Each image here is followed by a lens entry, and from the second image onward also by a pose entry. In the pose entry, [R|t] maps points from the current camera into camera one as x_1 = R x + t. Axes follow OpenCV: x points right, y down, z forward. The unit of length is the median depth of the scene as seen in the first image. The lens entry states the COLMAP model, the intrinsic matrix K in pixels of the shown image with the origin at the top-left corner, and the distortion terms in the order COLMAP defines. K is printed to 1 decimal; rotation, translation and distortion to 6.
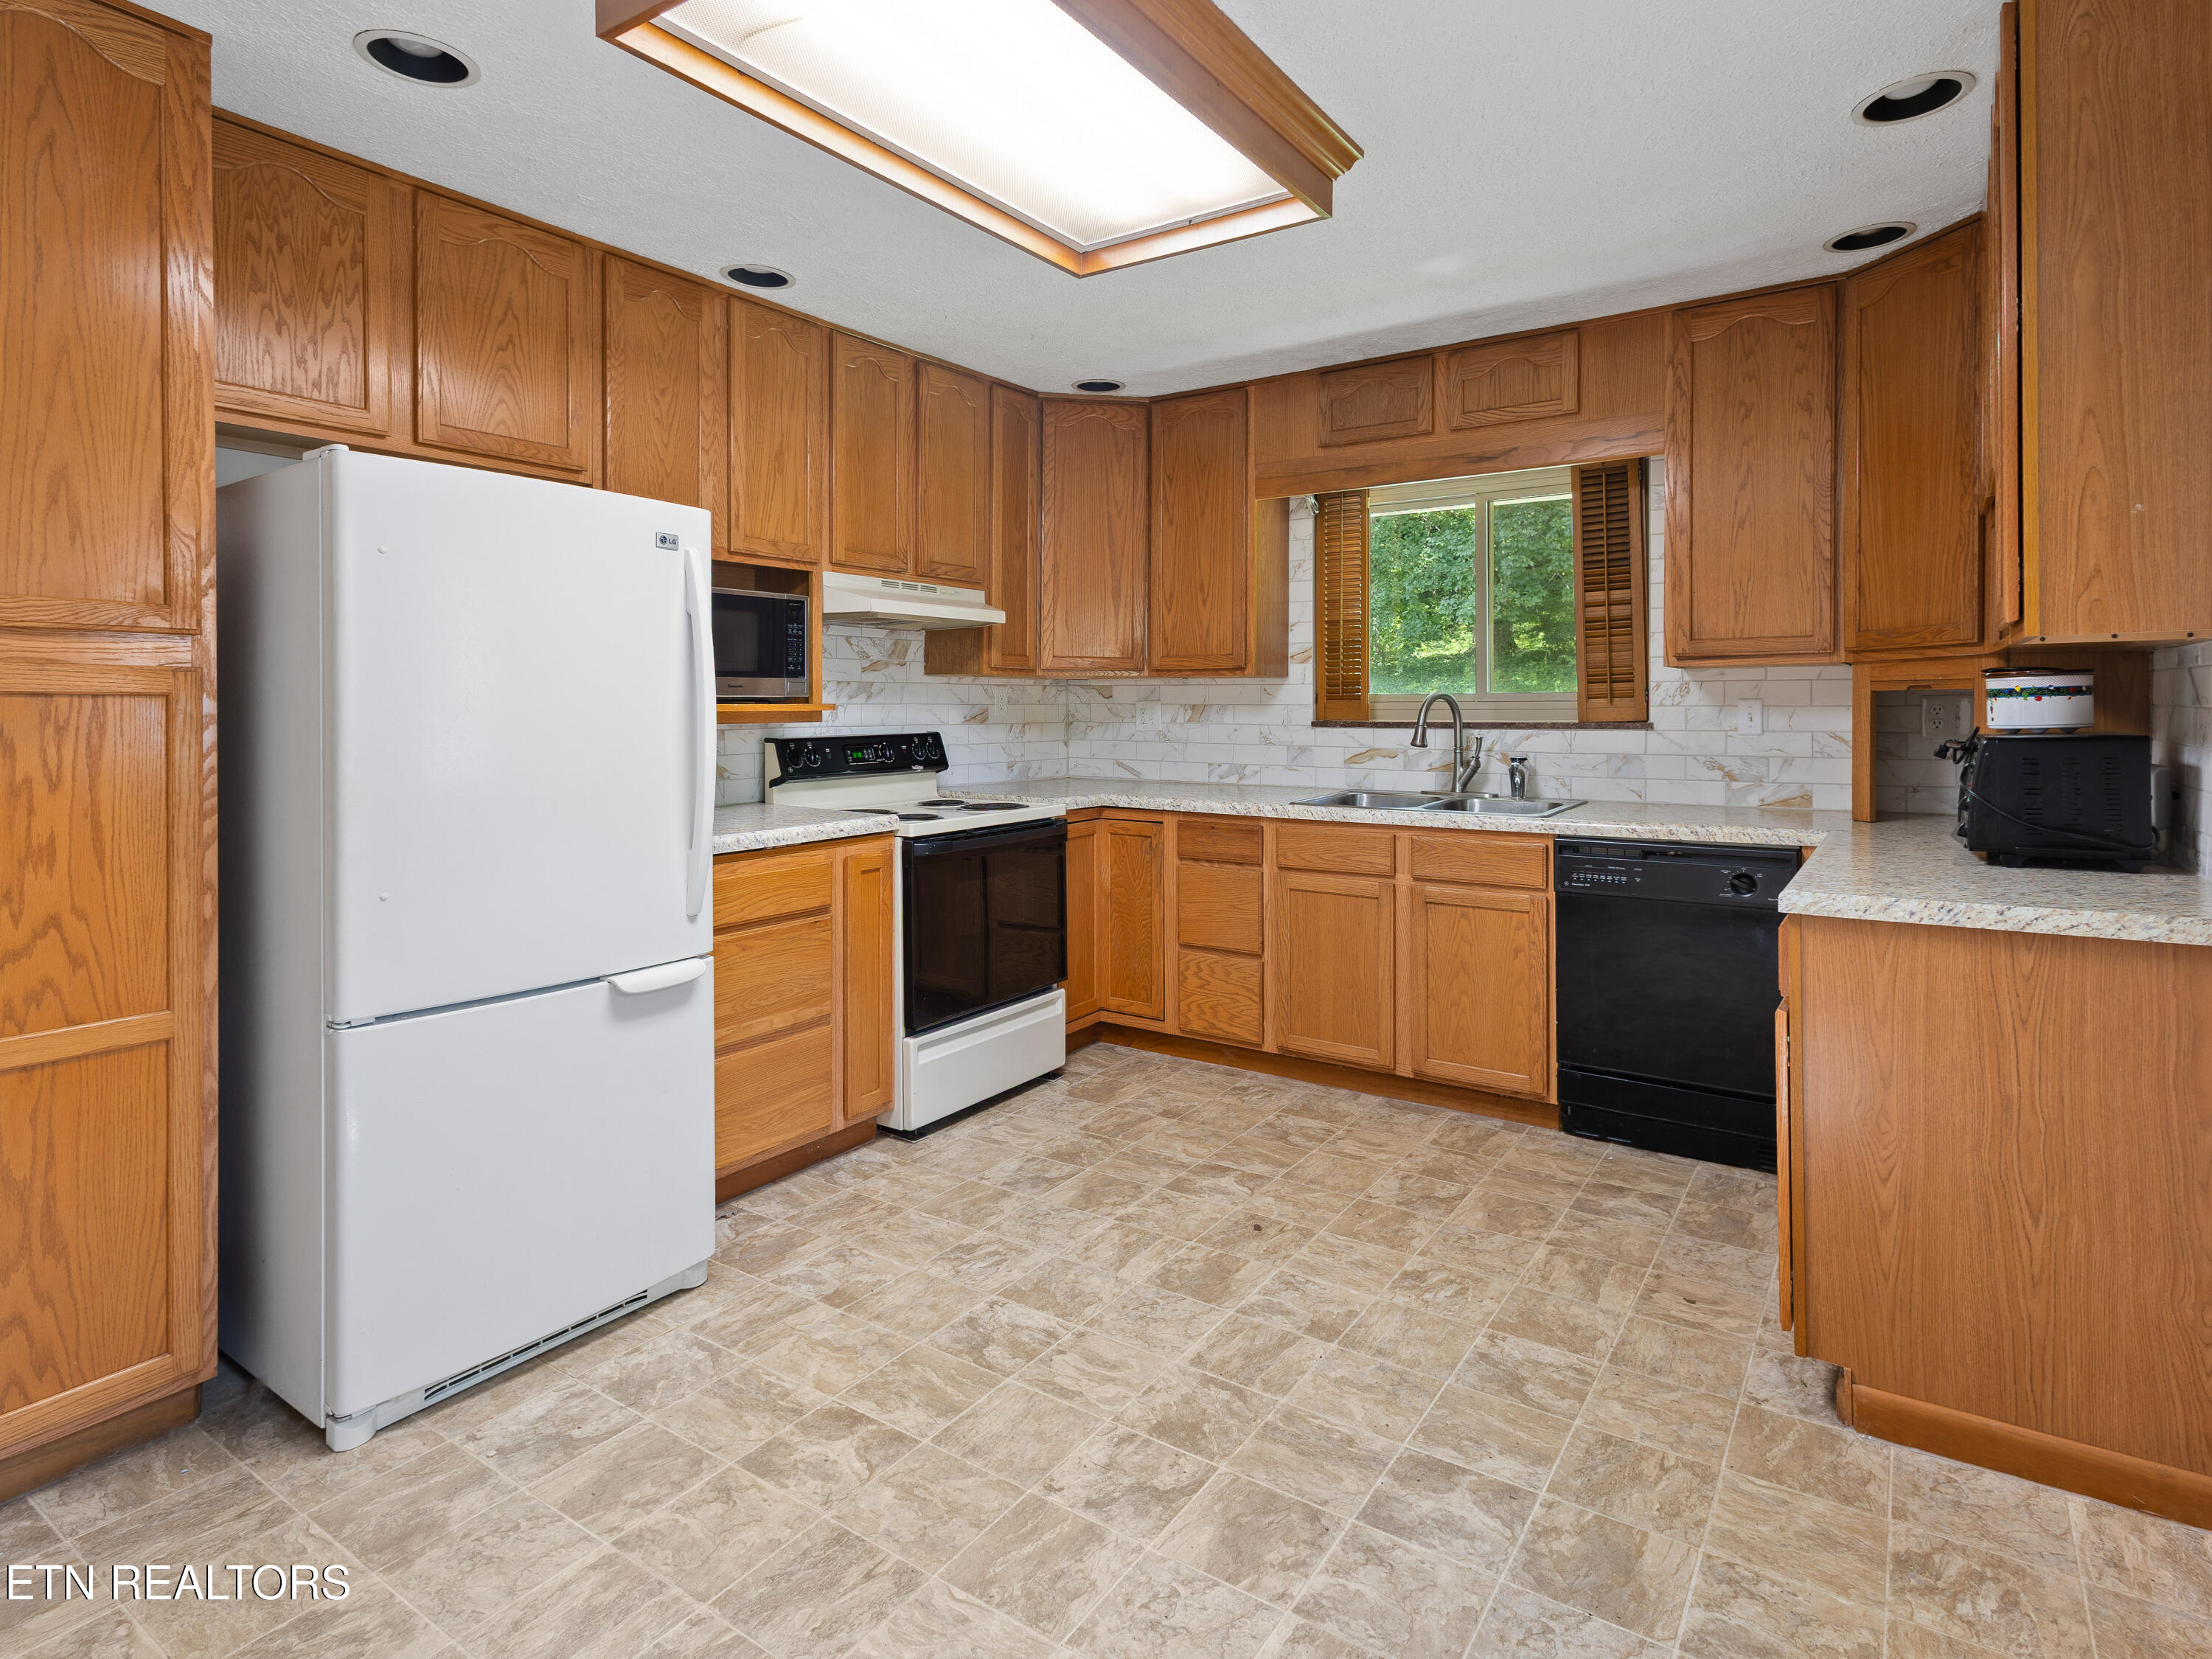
lens RADIAL K [[1193.8, 0, 1106.6], [0, 1193.8, 715.2], [0, 0, 1]] dist [0.003853, -0.001071]
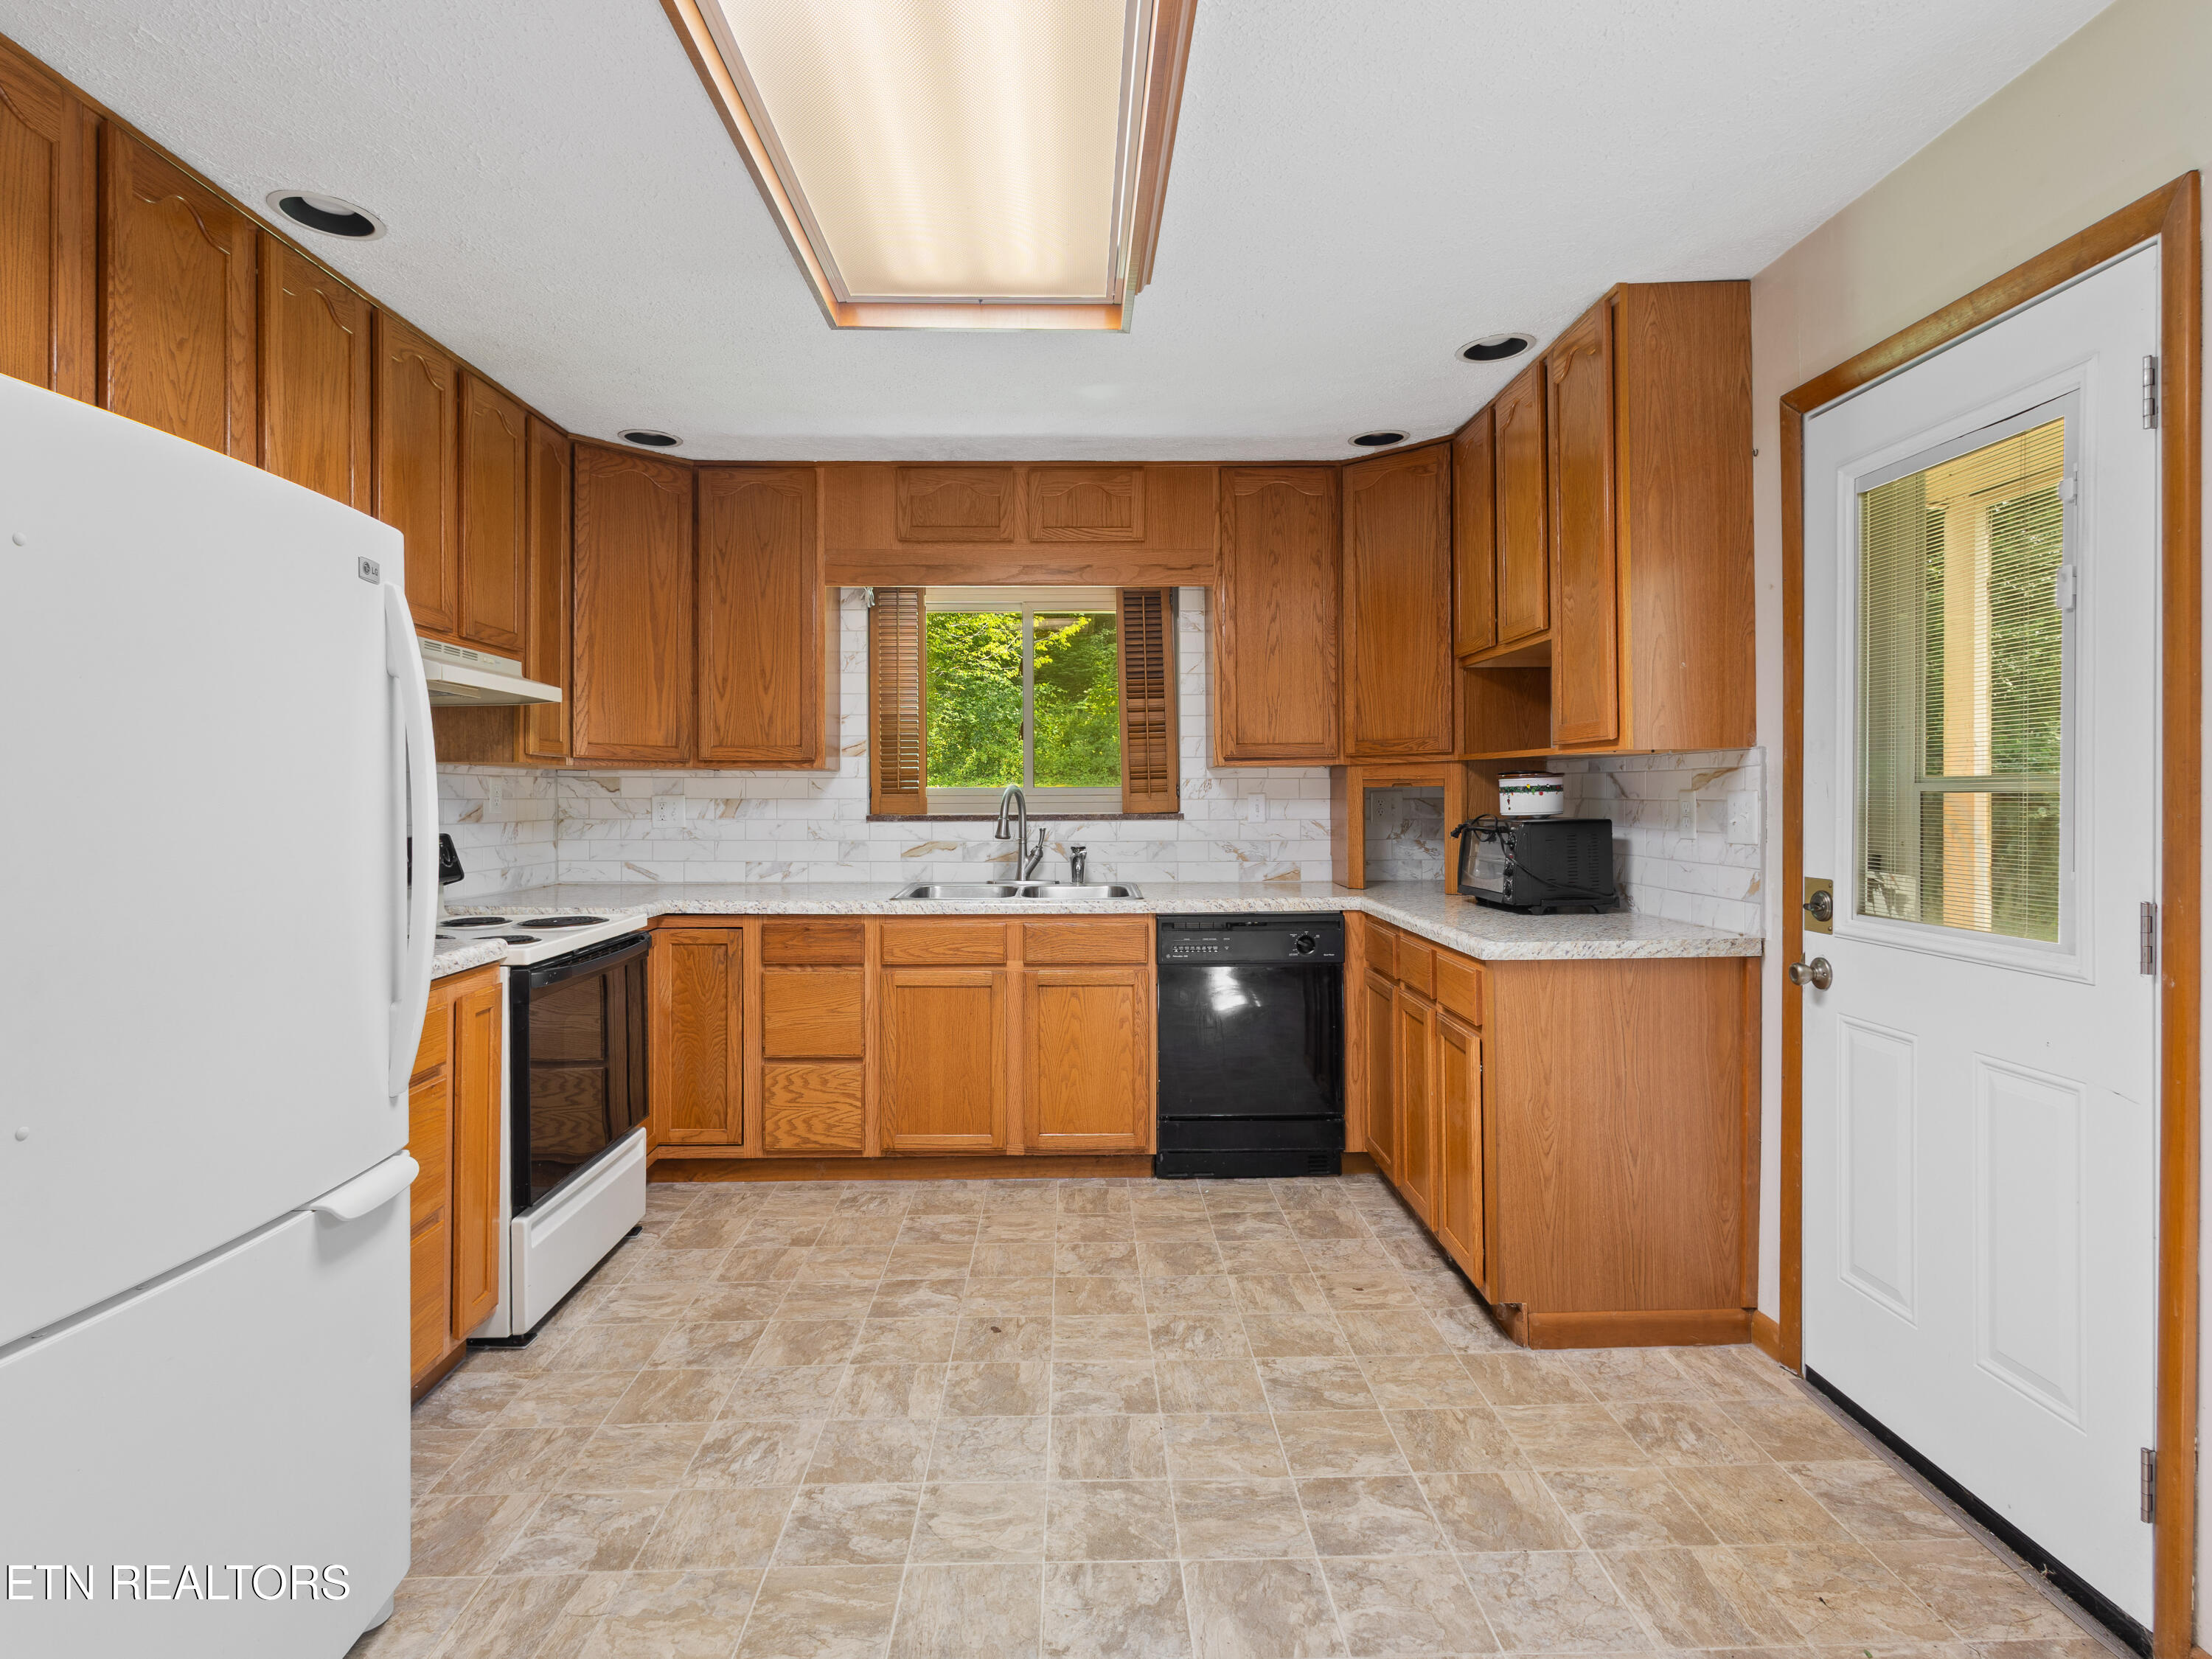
lens RADIAL K [[1163.6, 0, 1102.1], [0, 1163.6, 793.1], [0, 0, 1]] dist [0.003475, 0.000813]
pose [[0.810416, 0.000782, 0.585854, -0.288694], [0.006817, 0.999919, -0.010763, -0.002029], [-0.585815, 0.012716, 0.810345, 0.130055]]
